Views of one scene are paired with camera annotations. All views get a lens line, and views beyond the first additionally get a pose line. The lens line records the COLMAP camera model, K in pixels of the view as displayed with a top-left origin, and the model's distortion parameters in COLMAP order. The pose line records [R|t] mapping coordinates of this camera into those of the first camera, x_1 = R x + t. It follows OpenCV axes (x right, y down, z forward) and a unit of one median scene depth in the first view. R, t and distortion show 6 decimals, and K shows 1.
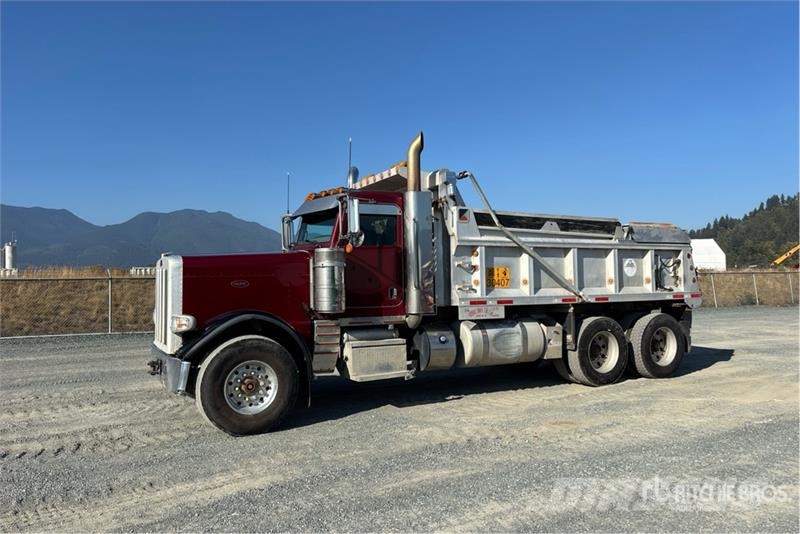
lens RADIAL K [[603.0, 0, 412.4], [0, 603.0, 269.1], [0, 0, 1]] dist [0.042638, -0.006271]
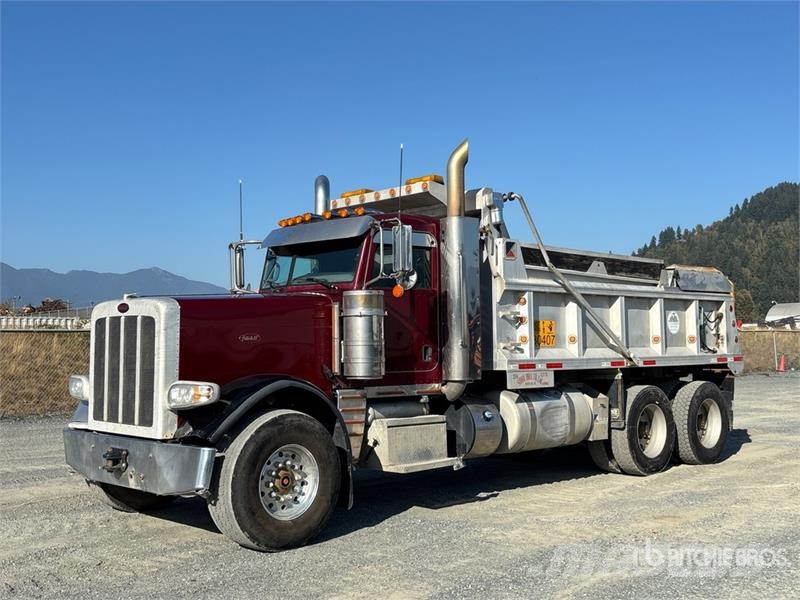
lens RADIAL K [[928.1, 0, 399.7], [0, 928.1, 291.5], [0, 0, 1]] dist [0.054536, -0.030380]
pose [[0.967198, 0.020059, 0.253231, -0.340344], [-0.011407, 0.999301, -0.035588, 0.005261], [-0.253768, 0.031532, 0.966751, -0.087655]]
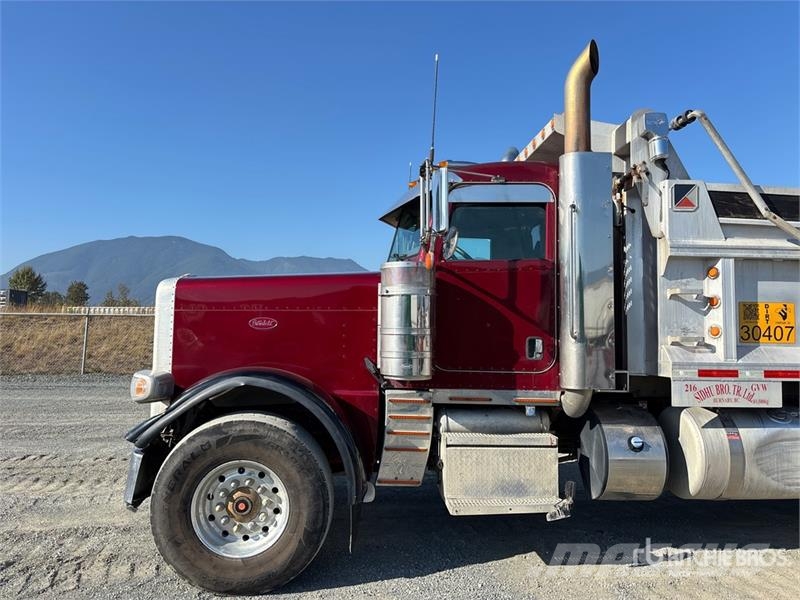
lens RADIAL K [[603.9, 0, 403.8], [0, 603.9, 298.4], [0, 0, 1]] dist [0.015720, -0.003937]
pose [[0.907777, 0.002425, -0.419447, 0.083480], [-0.013903, 0.999608, -0.024310, 0.010500], [0.419223, 0.027899, 0.907454, 0.443422]]
